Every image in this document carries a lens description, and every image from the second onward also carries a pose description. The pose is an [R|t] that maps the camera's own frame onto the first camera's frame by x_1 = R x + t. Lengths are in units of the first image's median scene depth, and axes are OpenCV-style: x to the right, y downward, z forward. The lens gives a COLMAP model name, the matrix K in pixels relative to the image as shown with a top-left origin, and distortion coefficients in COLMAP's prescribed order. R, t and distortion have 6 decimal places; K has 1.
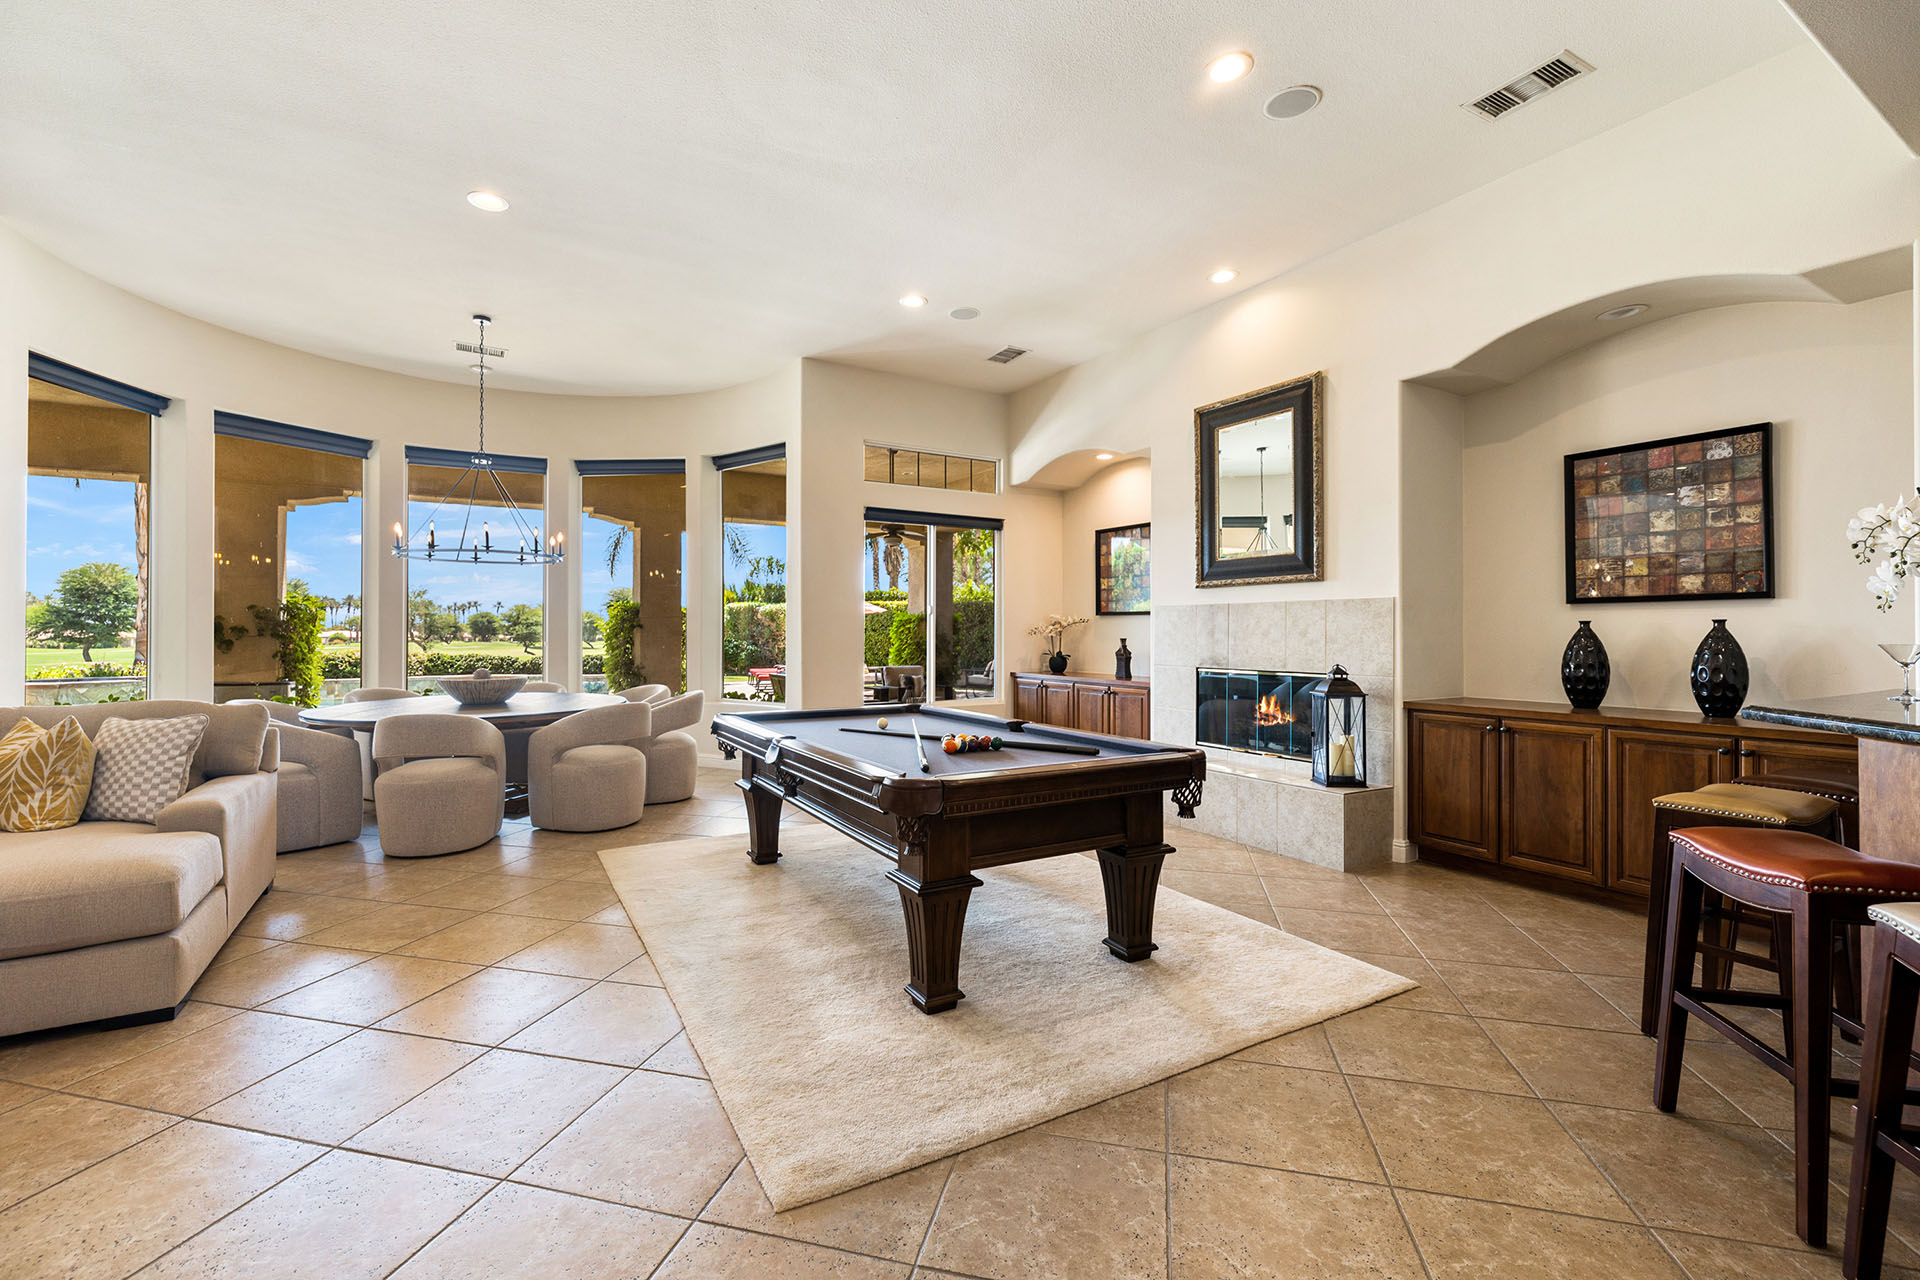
lens RADIAL K [[829.8, 0, 957.1], [0, 829.8, 626.8], [0, 0, 1]] dist [0.002637, -0.000382]
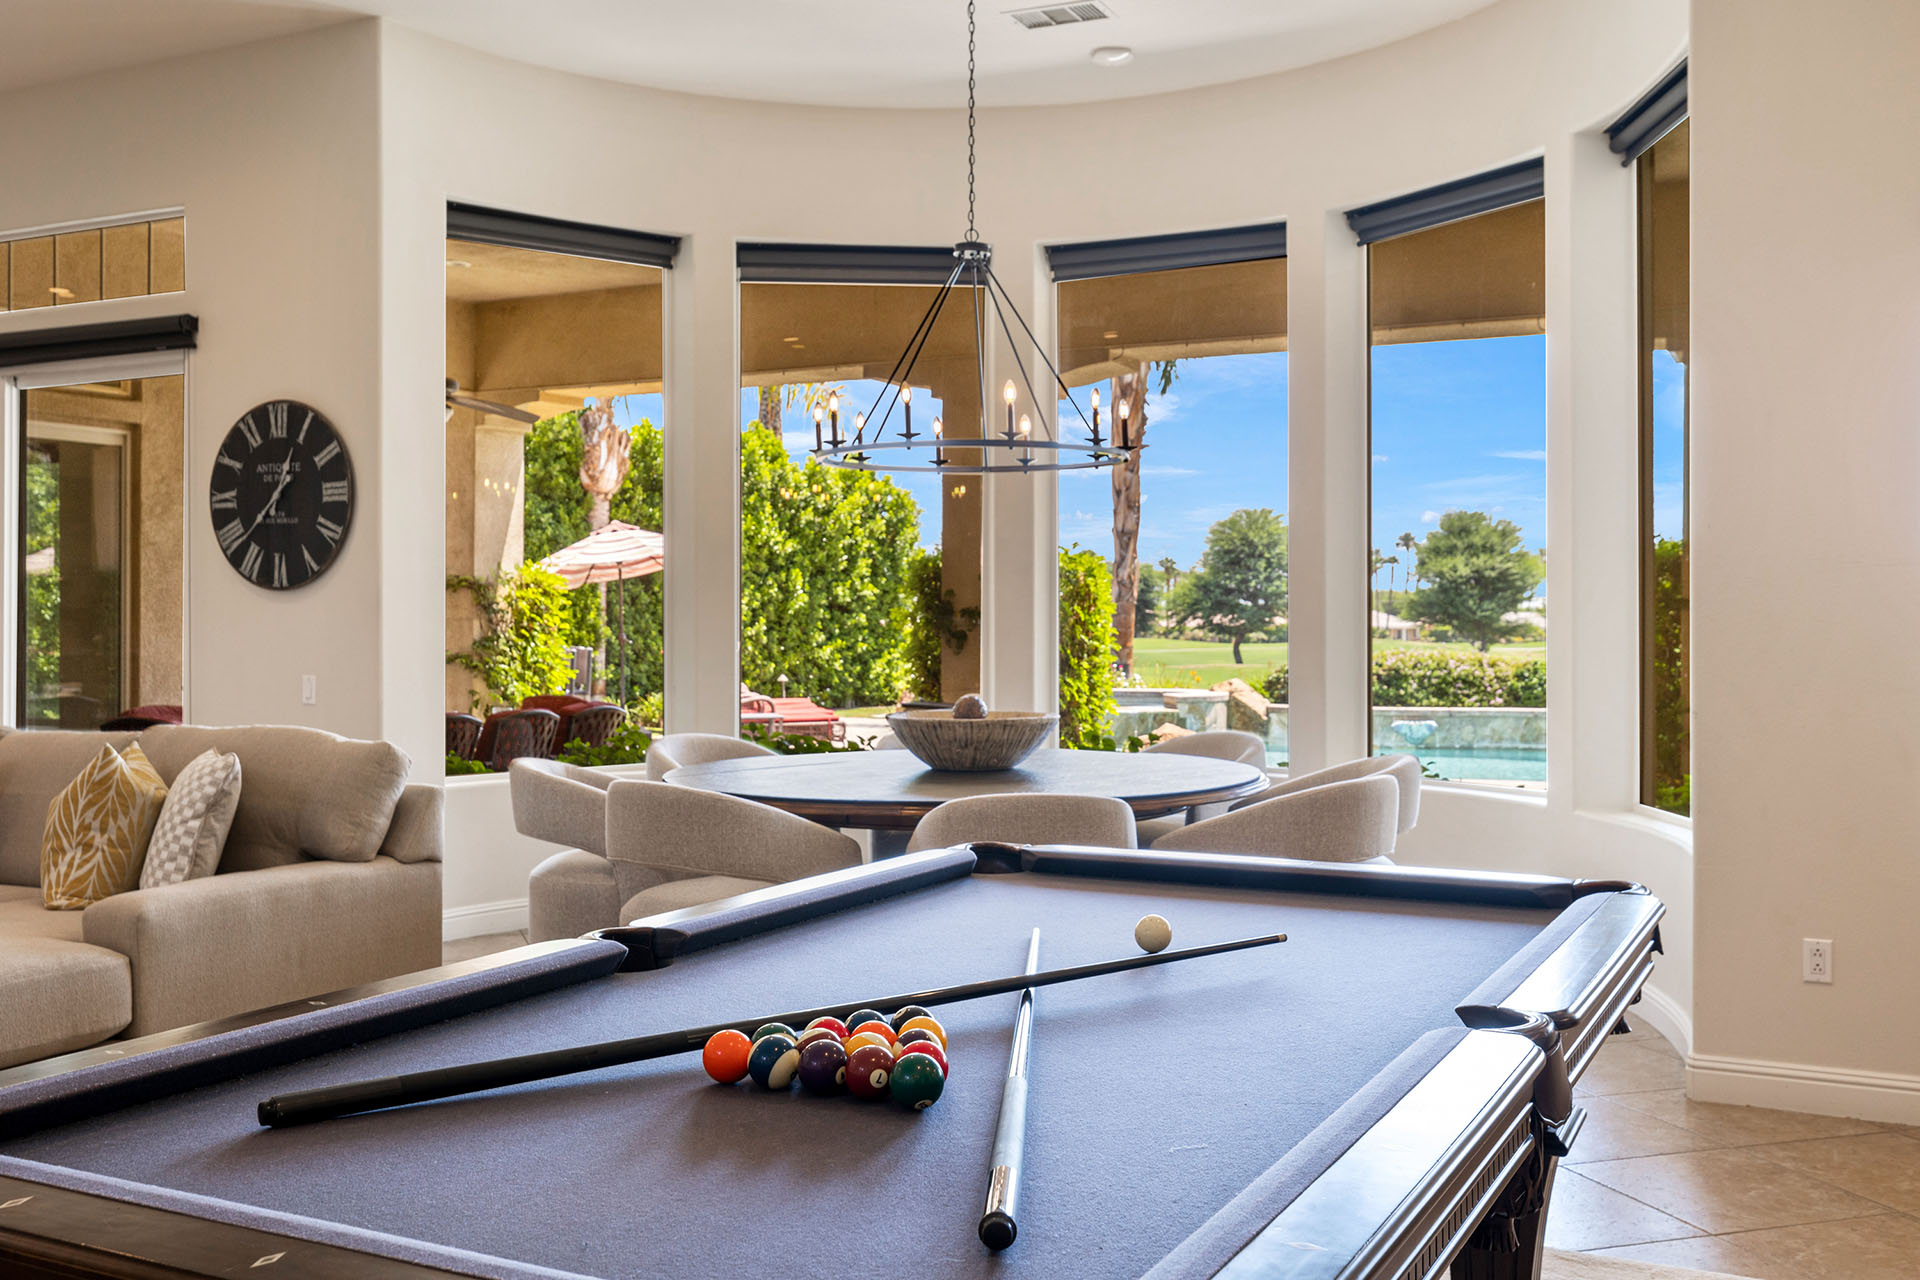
lens RADIAL K [[1841.6, 0, 961.7], [0, 1841.6, 640.9], [0, 0, 1]] dist [-0.007964, 0.000000]
pose [[0.541341, 0.011019, -0.840731, 0.203723], [0.004948, 0.999855, 0.016290, 0.001857], [0.840789, -0.012978, 0.541208, 0.296121]]
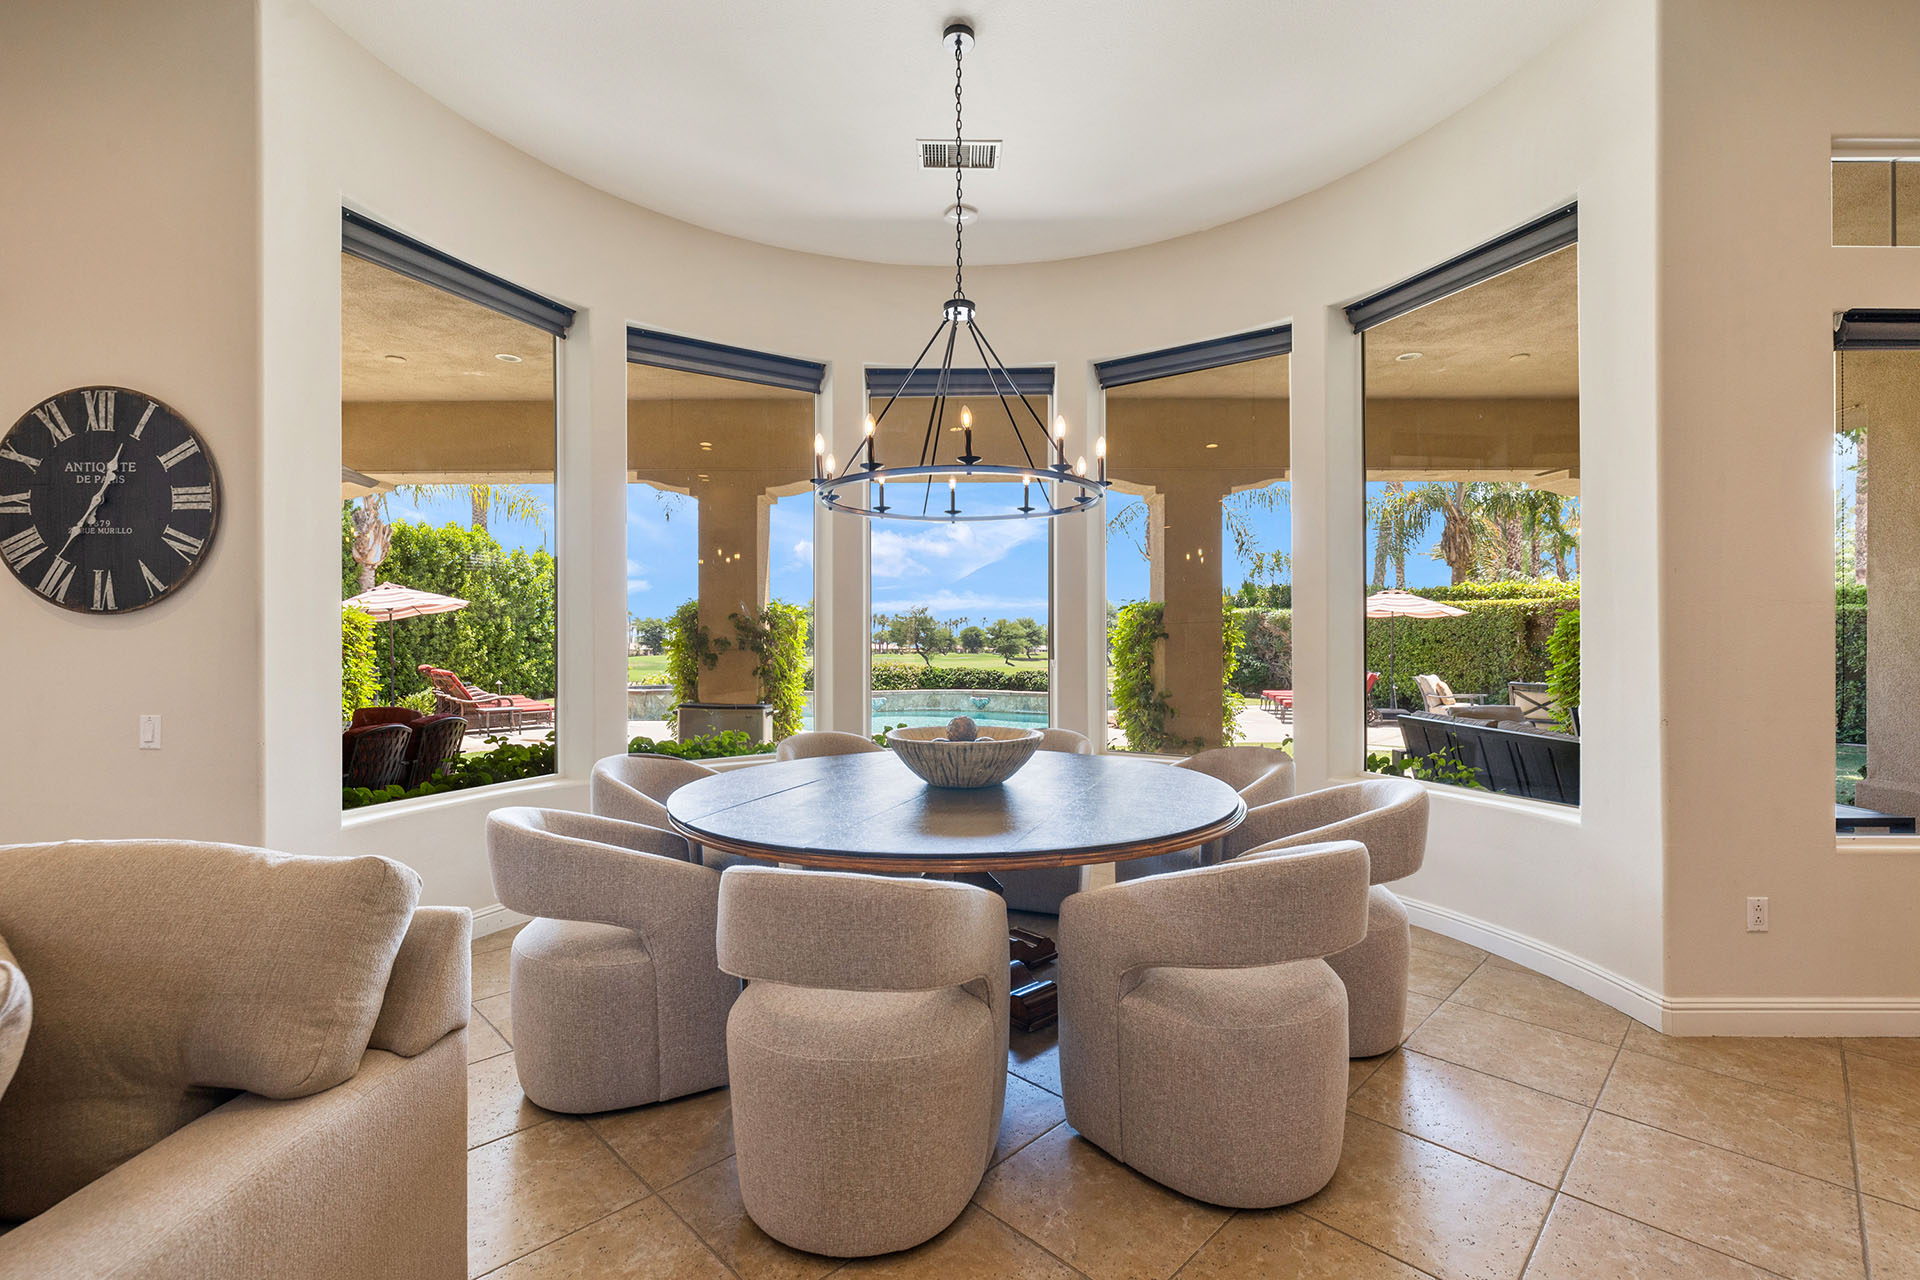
lens RADIAL K [[829.8, 0, 953.2], [0, 829.8, 646.5], [0, 0, 1]] dist [0.002637, -0.000382]
pose [[0.856862, -0.000214, -0.515546, -0.213276], [0.004934, 0.999958, 0.007785, 0.002549], [0.515523, -0.009214, 0.856826, 0.381165]]
